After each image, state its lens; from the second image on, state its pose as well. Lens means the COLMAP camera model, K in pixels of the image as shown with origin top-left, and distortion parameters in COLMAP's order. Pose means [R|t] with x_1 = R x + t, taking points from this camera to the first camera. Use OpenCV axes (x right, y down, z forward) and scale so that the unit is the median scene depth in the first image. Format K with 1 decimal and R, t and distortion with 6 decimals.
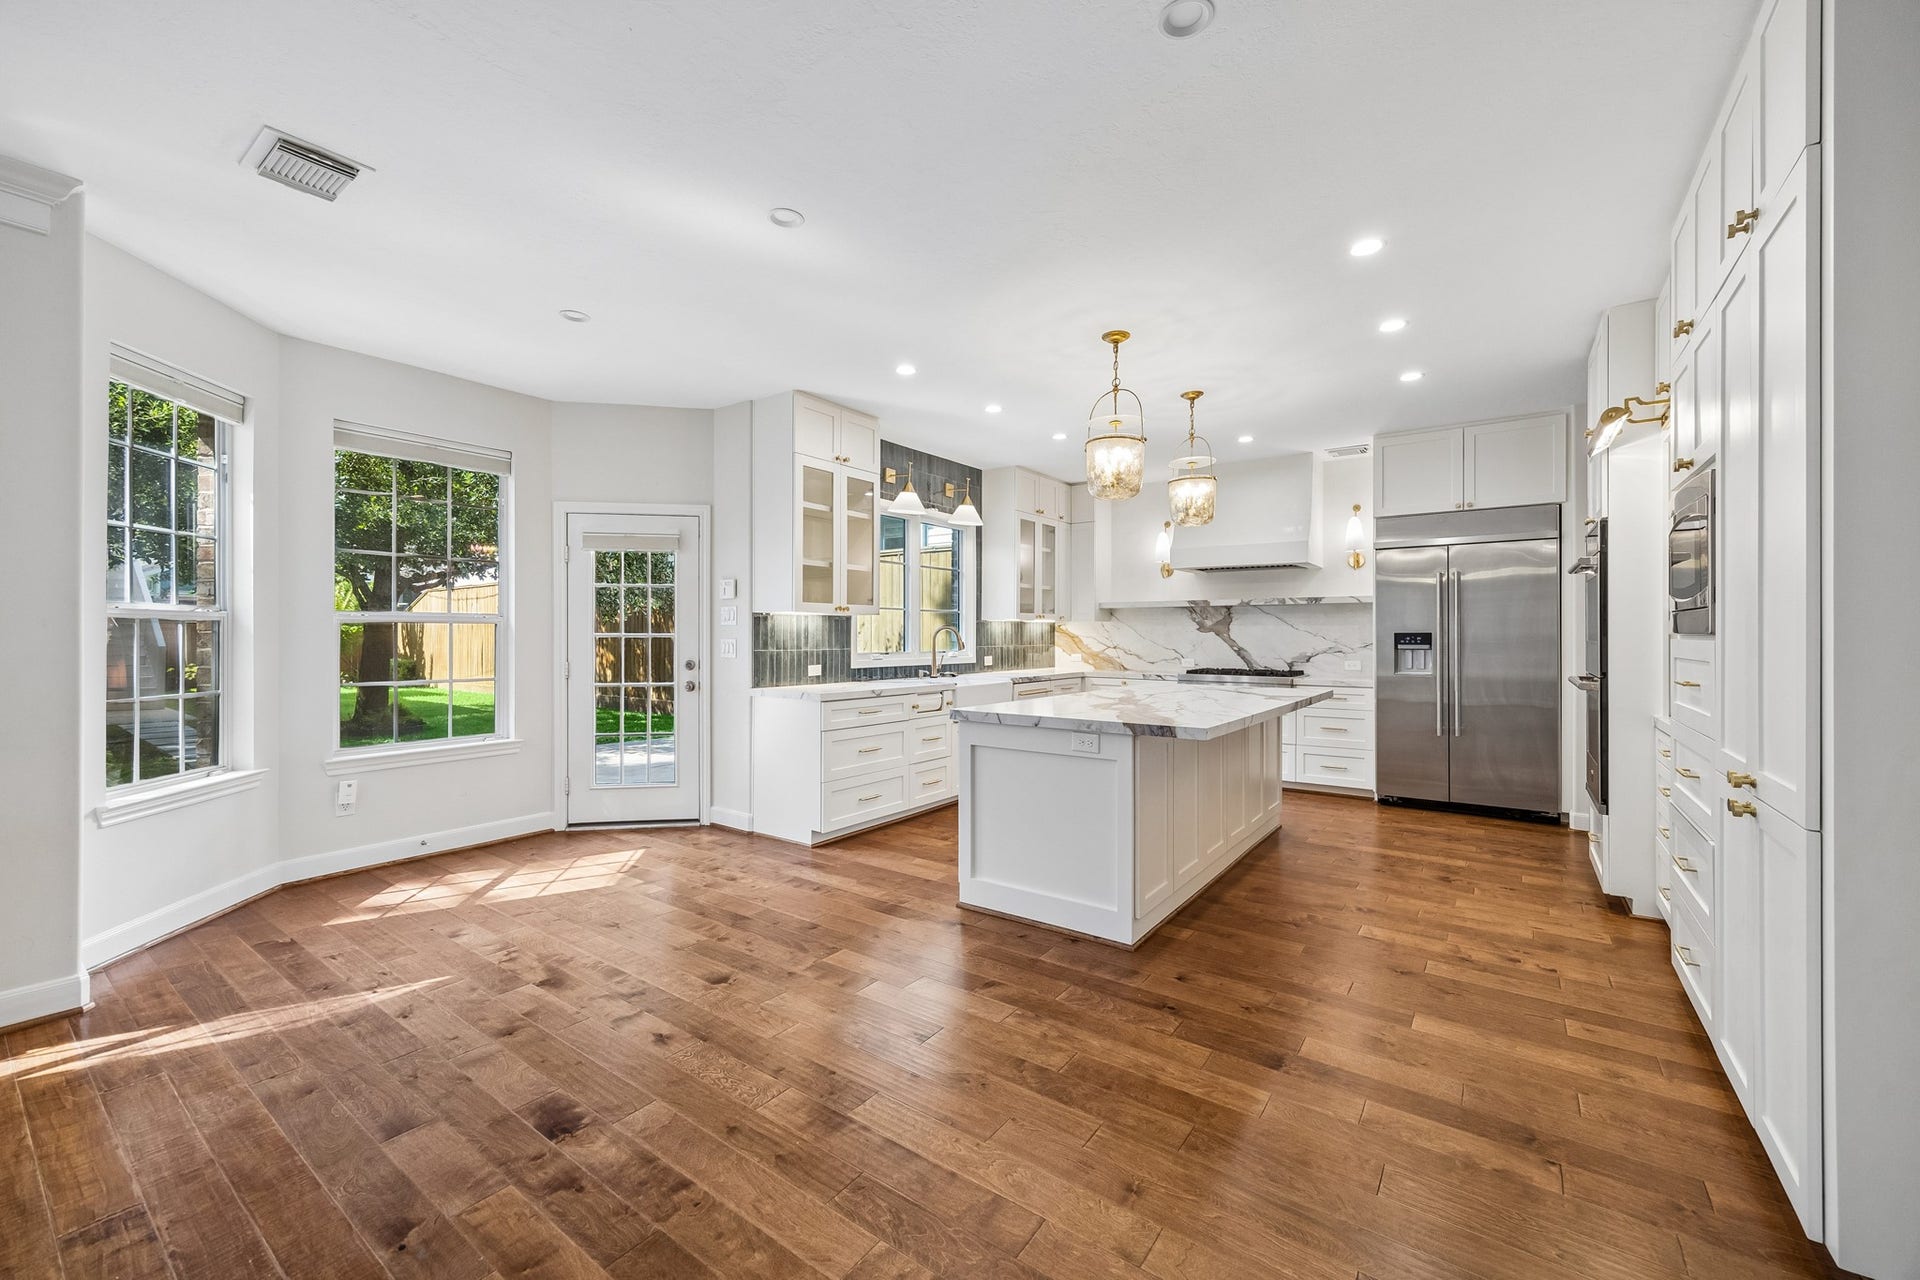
lens RADIAL K [[750.0, 0, 957.4], [0, 750.0, 627.8], [0, 0, 1]] dist [0.001097, 0.000173]
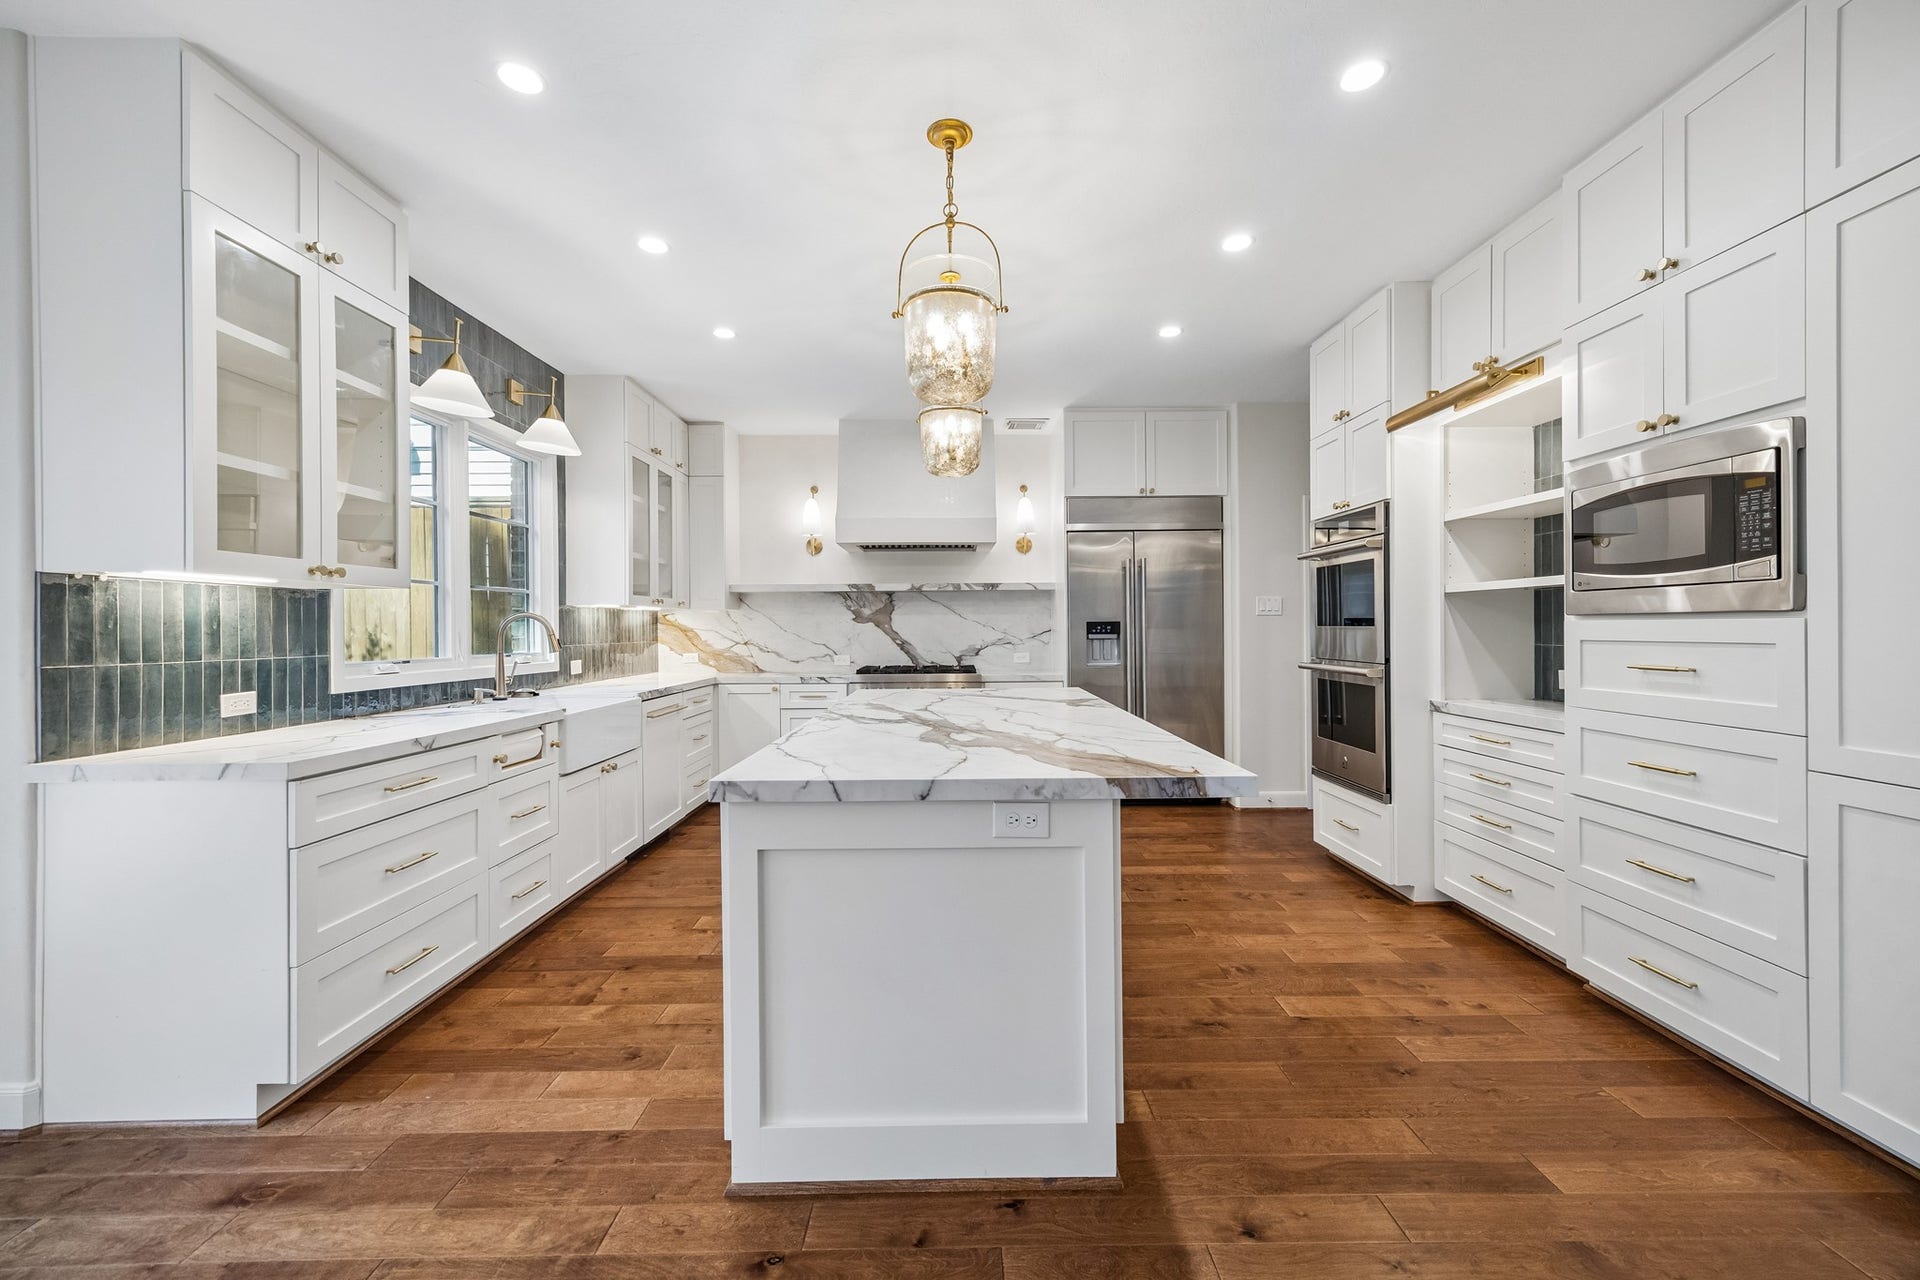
lens RADIAL K [[750.0, 0, 957.4], [0, 750.0, 627.8], [0, 0, 1]] dist [0.001097, 0.000173]
pose [[0.803685, -0.006493, 0.595019, -0.111045], [0.002632, 0.999969, 0.007356, 0.007489], [-0.595049, -0.004346, 0.803678, 0.367362]]
